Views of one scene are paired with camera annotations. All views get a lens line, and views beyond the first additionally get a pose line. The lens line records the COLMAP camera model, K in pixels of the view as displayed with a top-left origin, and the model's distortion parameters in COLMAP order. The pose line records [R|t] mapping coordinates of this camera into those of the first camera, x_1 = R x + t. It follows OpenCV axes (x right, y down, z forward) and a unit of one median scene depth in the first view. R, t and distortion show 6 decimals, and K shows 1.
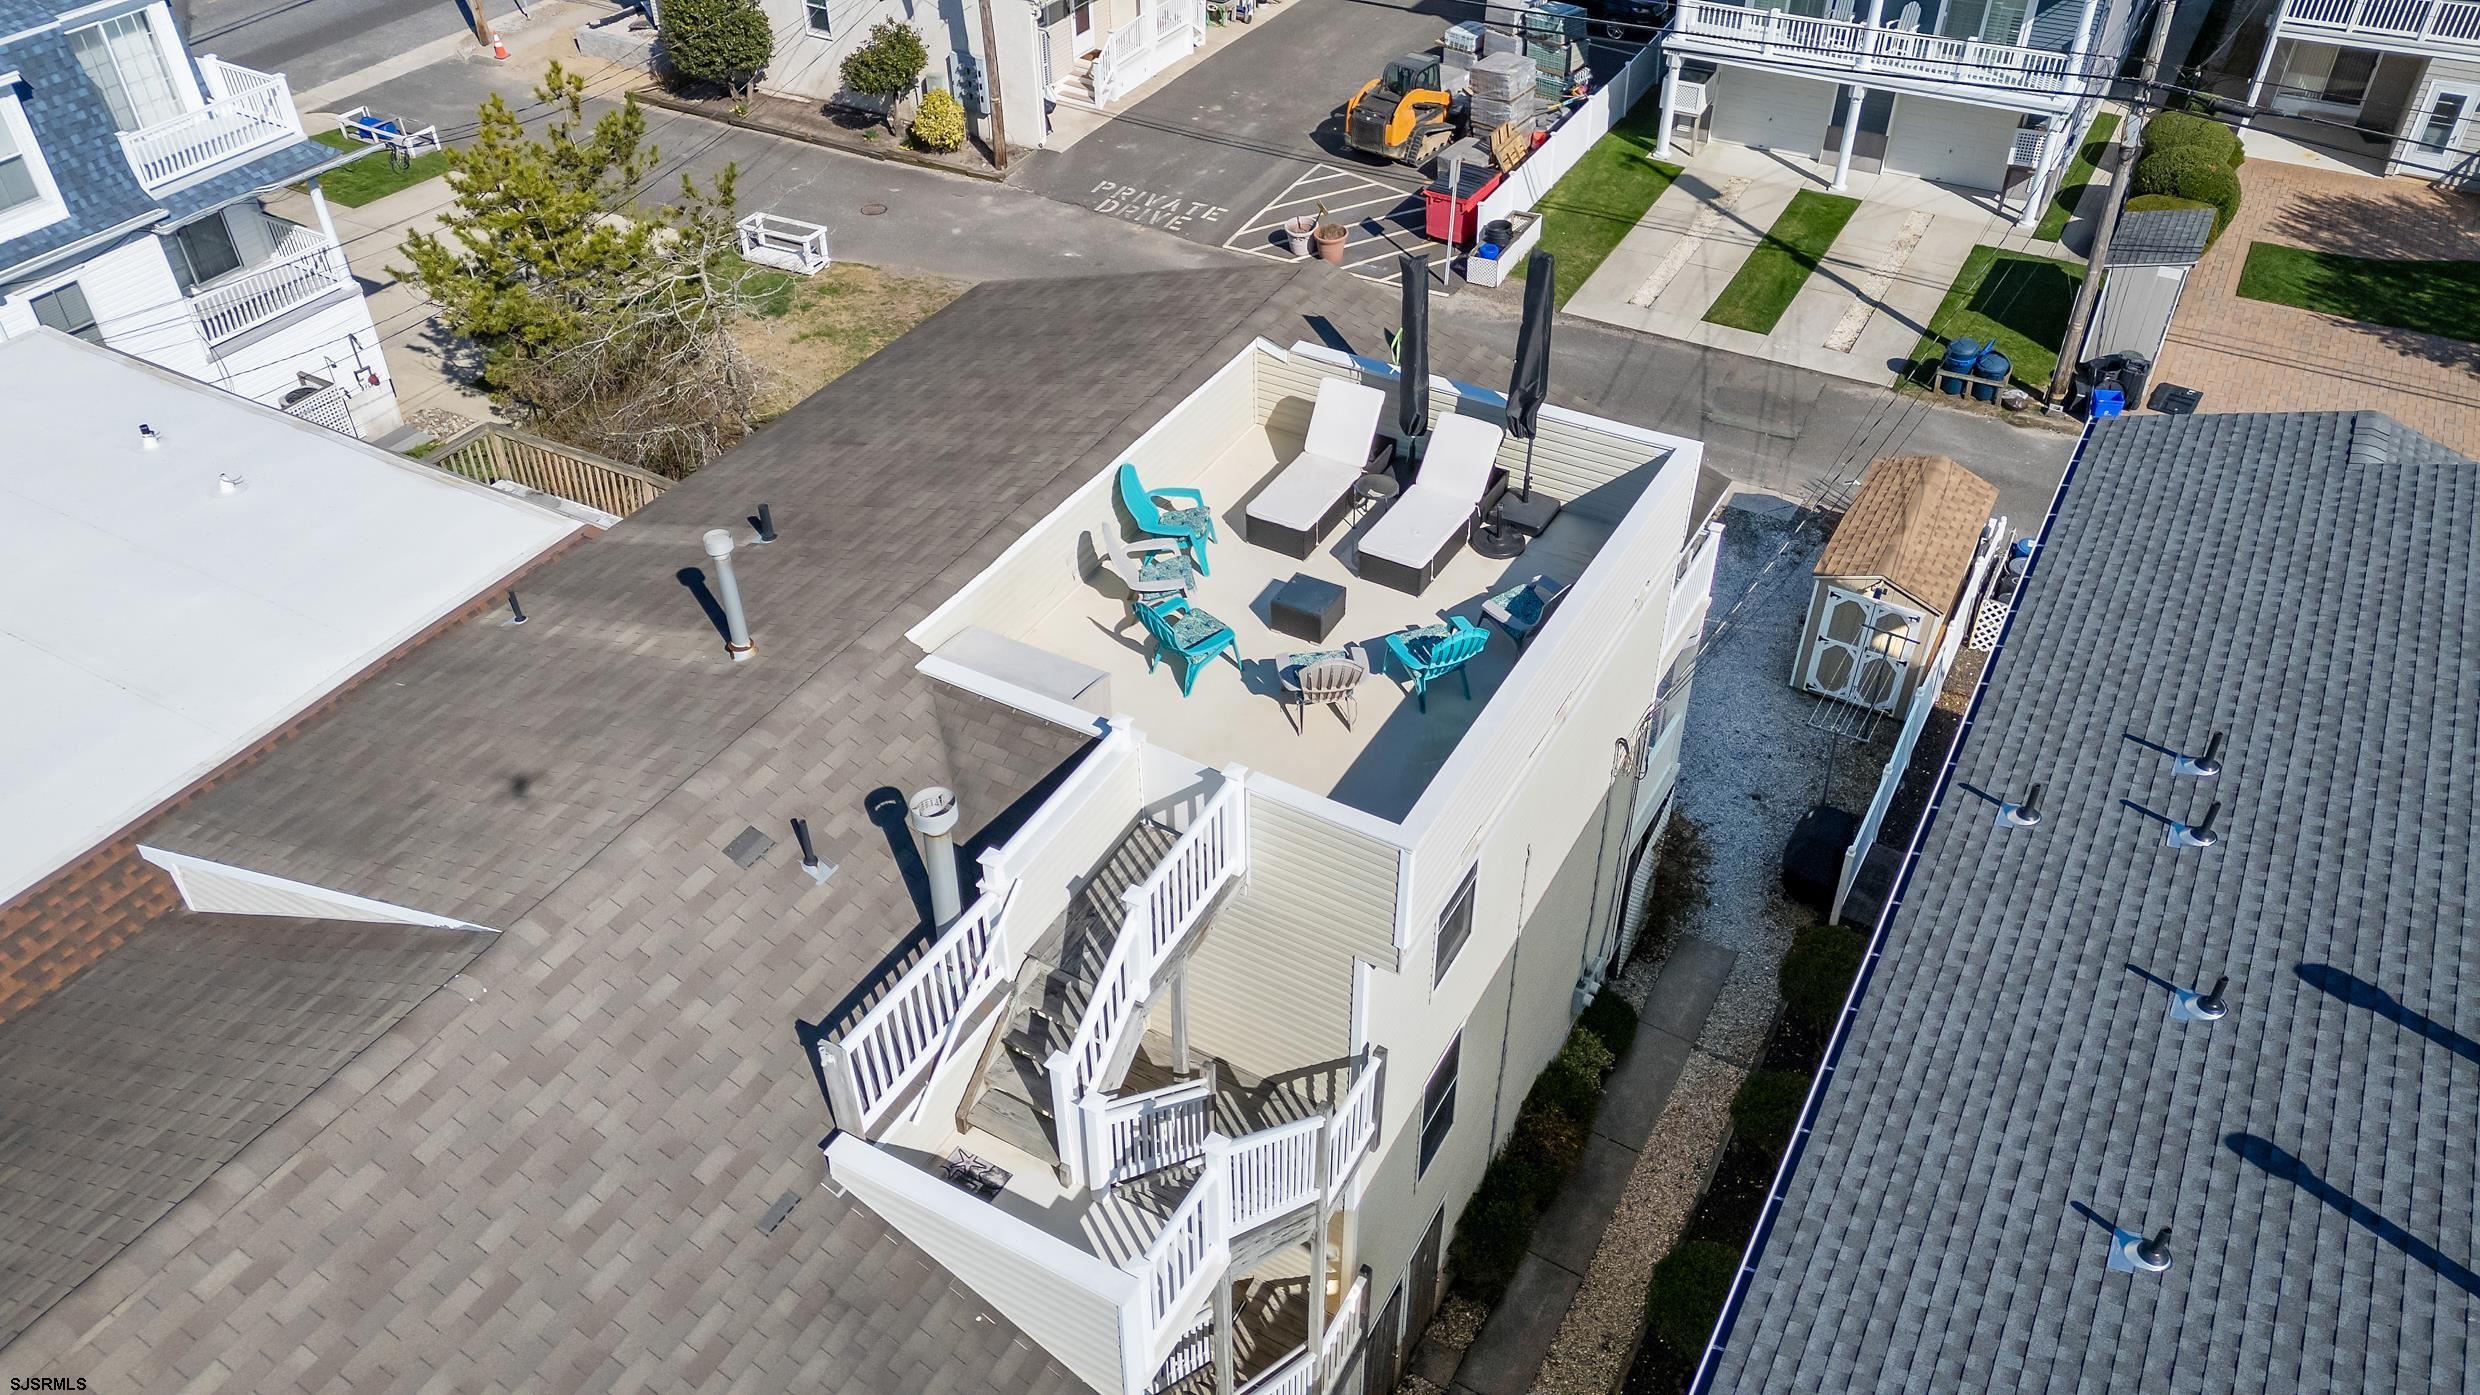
lens RADIAL K [[1821.2, 0, 1248.8], [0, 1821.2, 678.4], [0, 0, 1]] dist [0.074365, -0.061929]
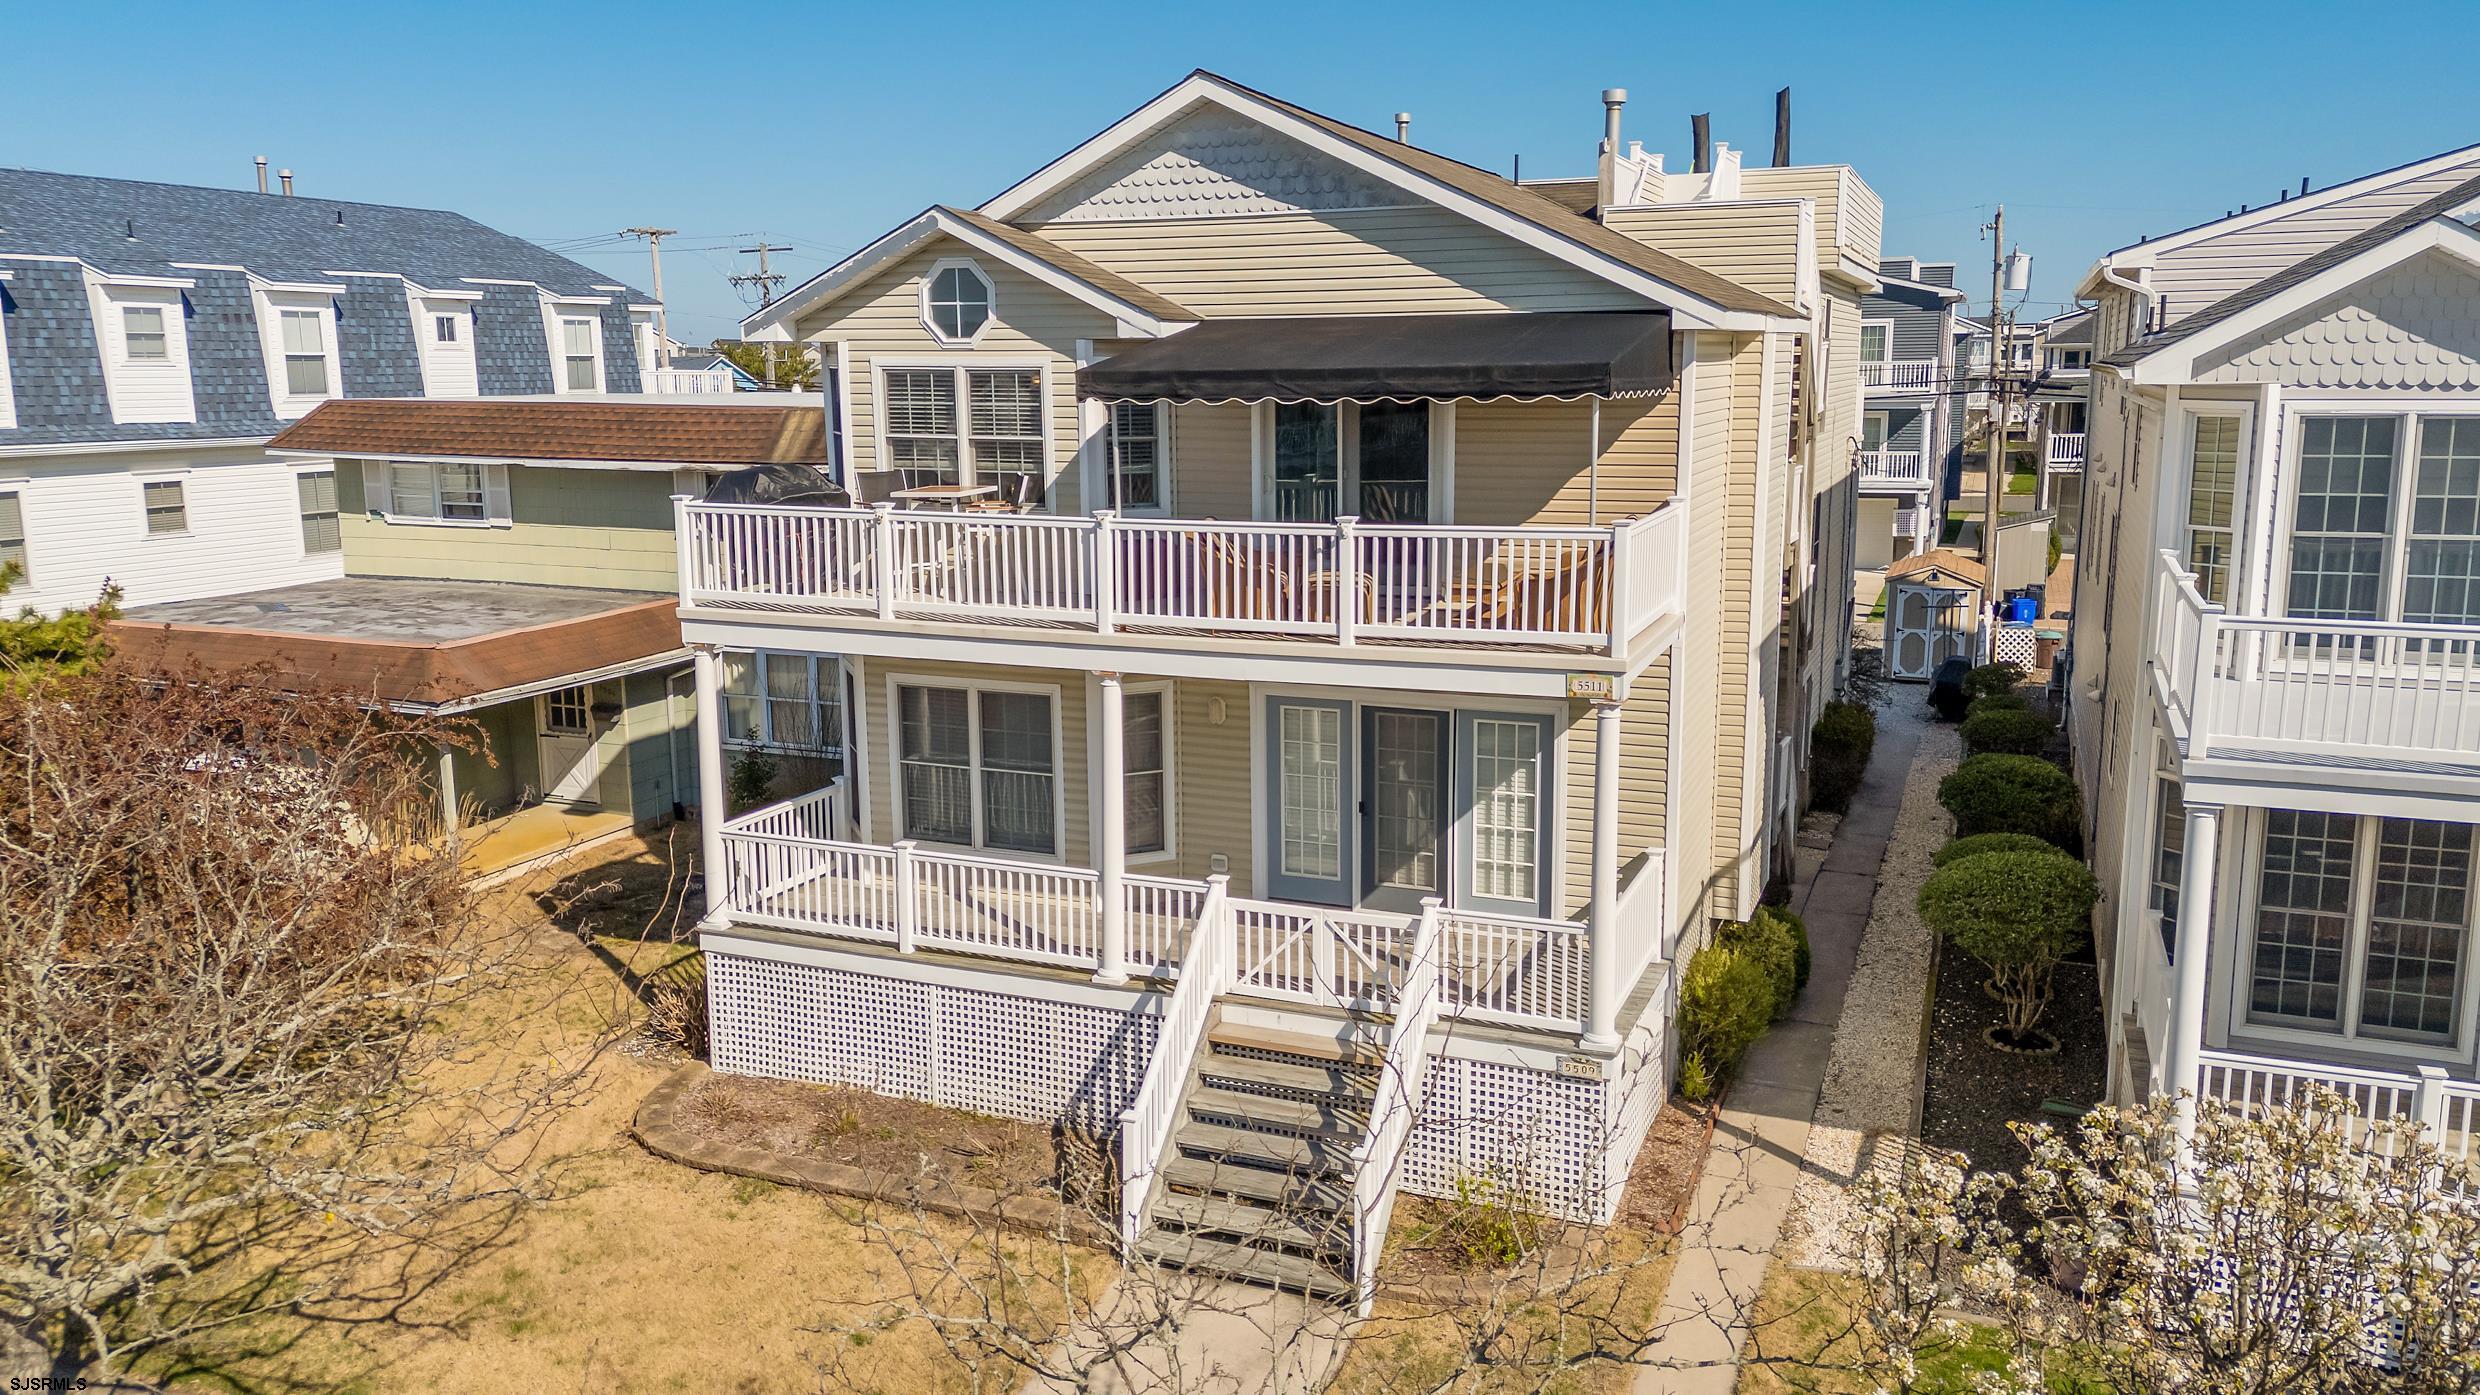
lens RADIAL K [[1808.2, 0, 1247.3], [0, 1808.2, 702.9], [0, 0, 1]] dist [0.101697, -0.106857]
pose [[0.992752, -0.024754, 0.117601, -0.234295], [0.077128, 0.881679, -0.465503, 0.436873], [-0.092163, 0.471200, 0.877198, -0.094701]]
